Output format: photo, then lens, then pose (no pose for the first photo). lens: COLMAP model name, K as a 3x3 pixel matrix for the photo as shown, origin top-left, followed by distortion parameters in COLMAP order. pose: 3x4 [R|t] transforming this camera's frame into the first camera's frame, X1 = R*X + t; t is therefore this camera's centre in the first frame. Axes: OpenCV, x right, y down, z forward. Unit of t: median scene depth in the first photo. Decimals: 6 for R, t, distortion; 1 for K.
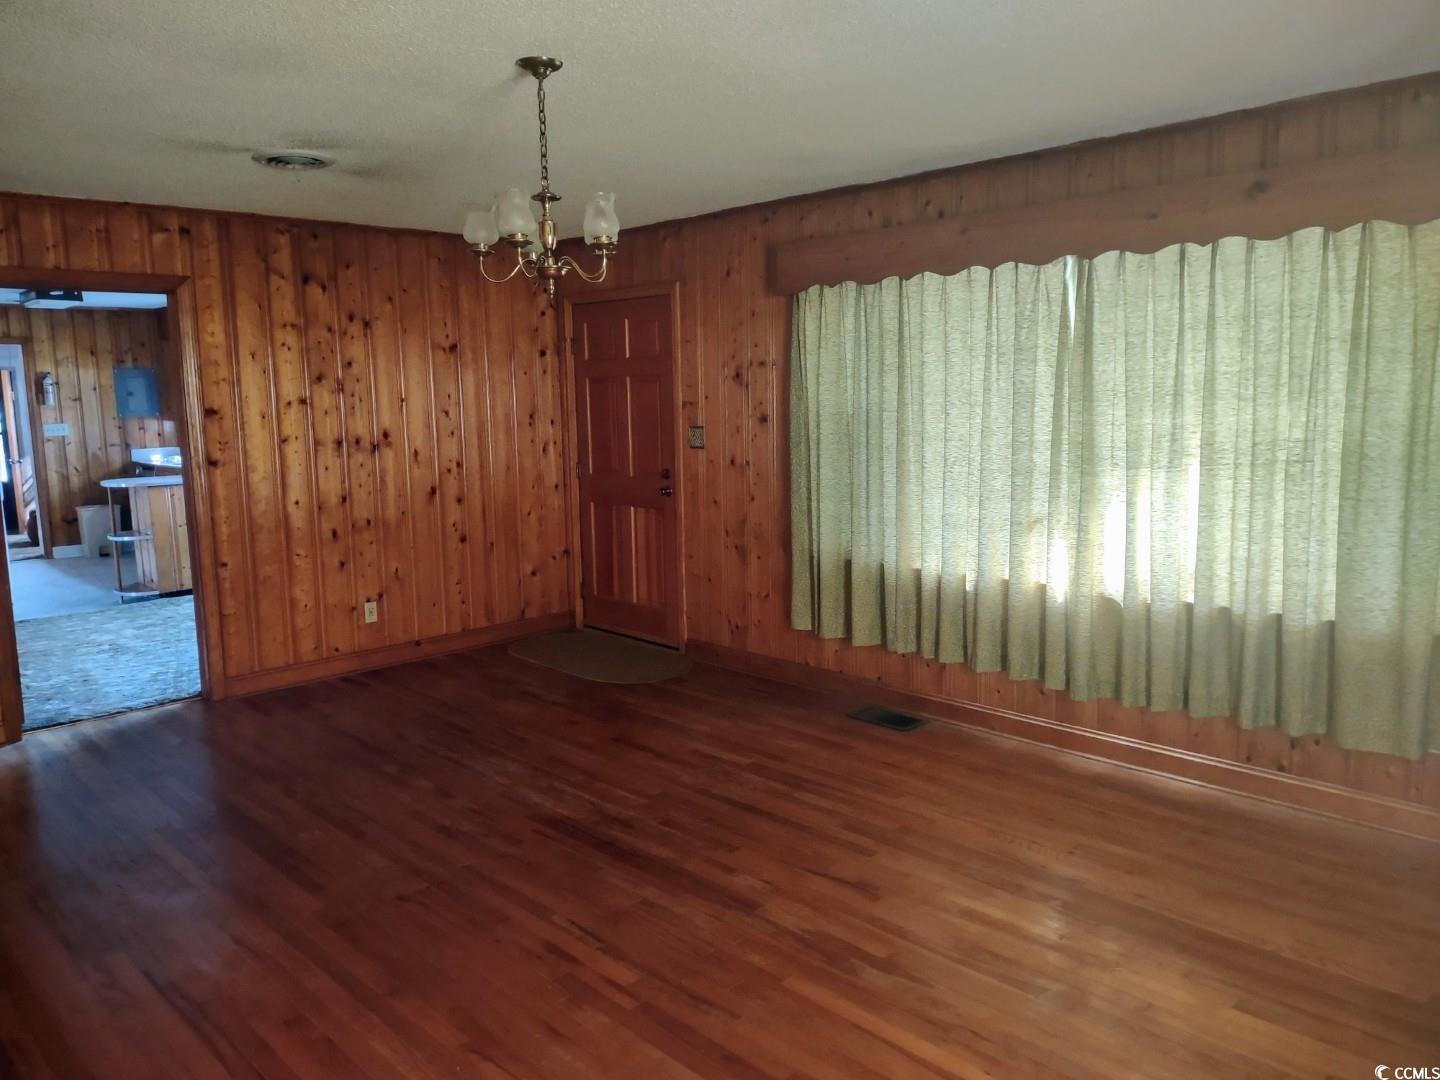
lens RADIAL K [[1110.4, 0, 720.0], [0, 1110.4, 540.0], [0, 0, 1]] dist [0.063311, -0.005387]
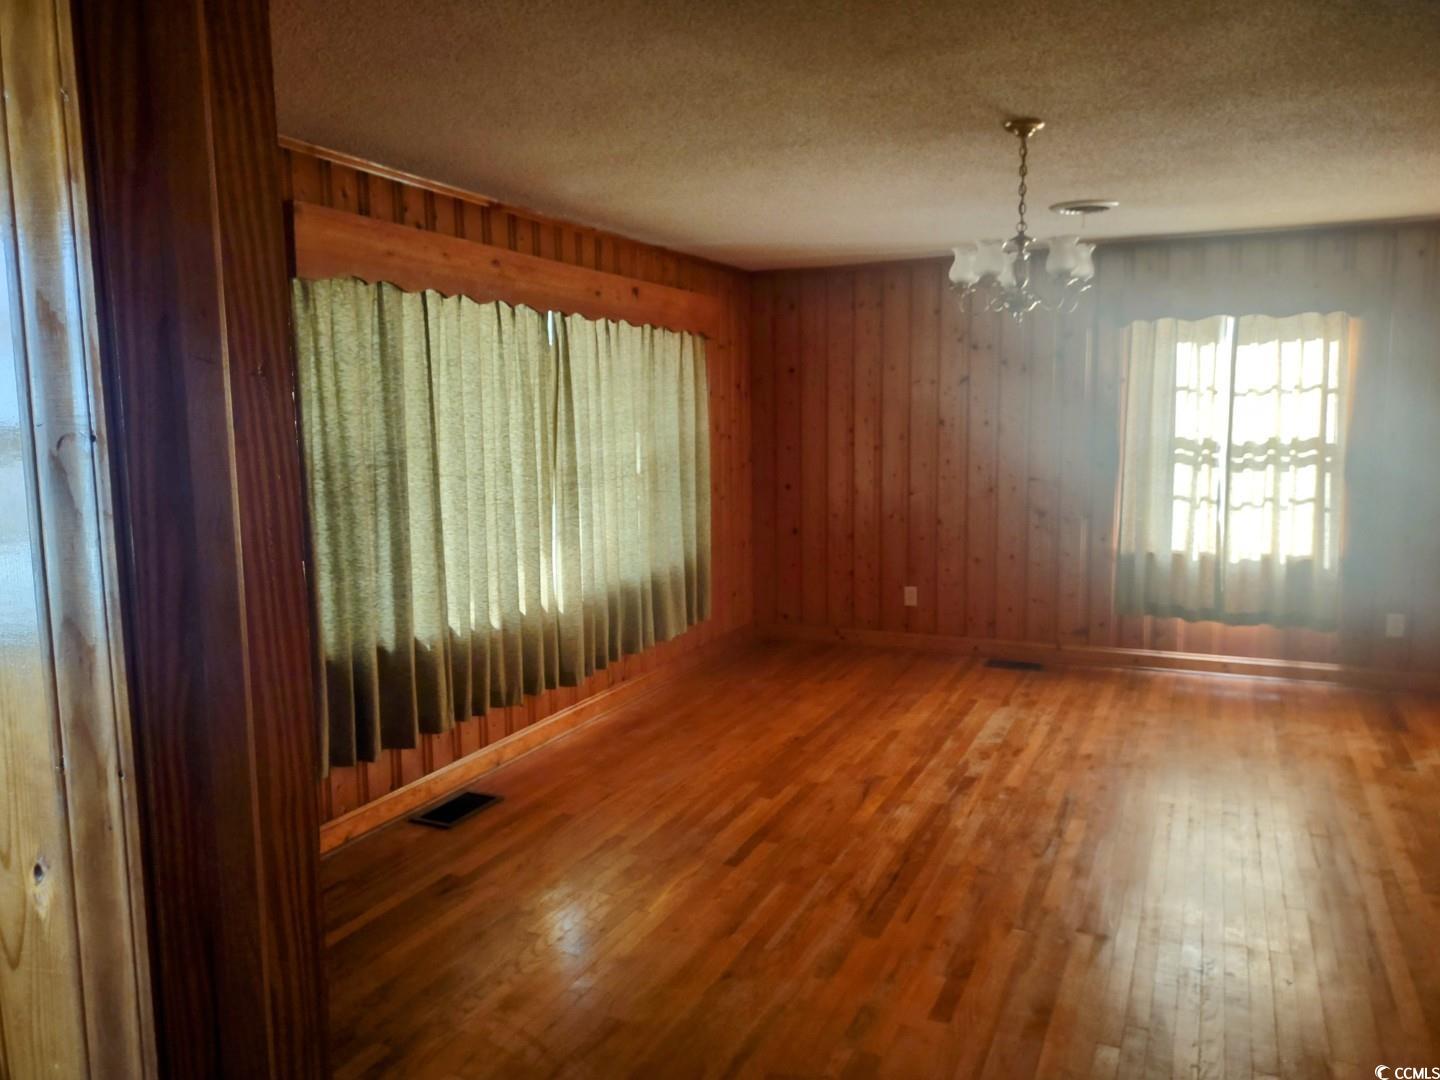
lens RADIAL K [[1070.3, 0, 739.2], [0, 1070.3, 536.8], [0, 0, 1]] dist [0.044282, -0.002865]
pose [[-0.393521, -0.072902, 0.916420, -0.841641], [0.147800, 0.978866, 0.141336, -0.160243], [-0.907357, 0.191066, -0.374430, 1.354208]]
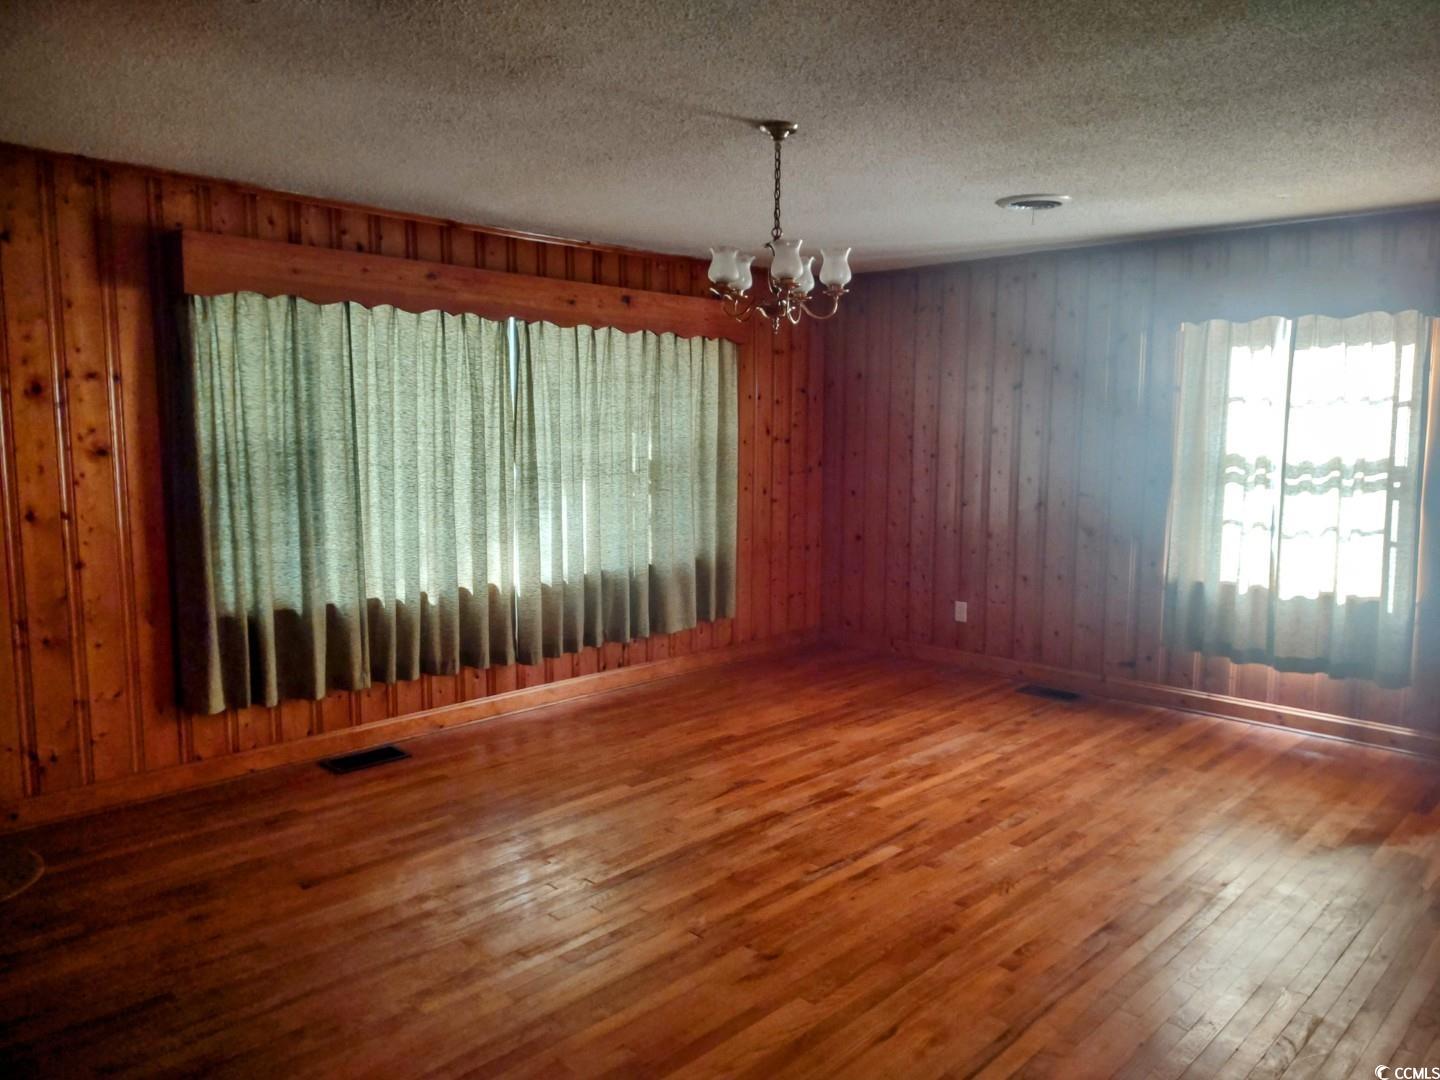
lens RADIAL K [[1070.3, 0, 739.2], [0, 1070.3, 536.8], [0, 0, 1]] dist [0.044282, -0.002865]
pose [[-0.076488, -0.082380, 0.993661, -0.984557], [0.129831, 0.987273, 0.091845, -0.092074], [-0.988582, 0.136033, -0.064819, 0.903940]]
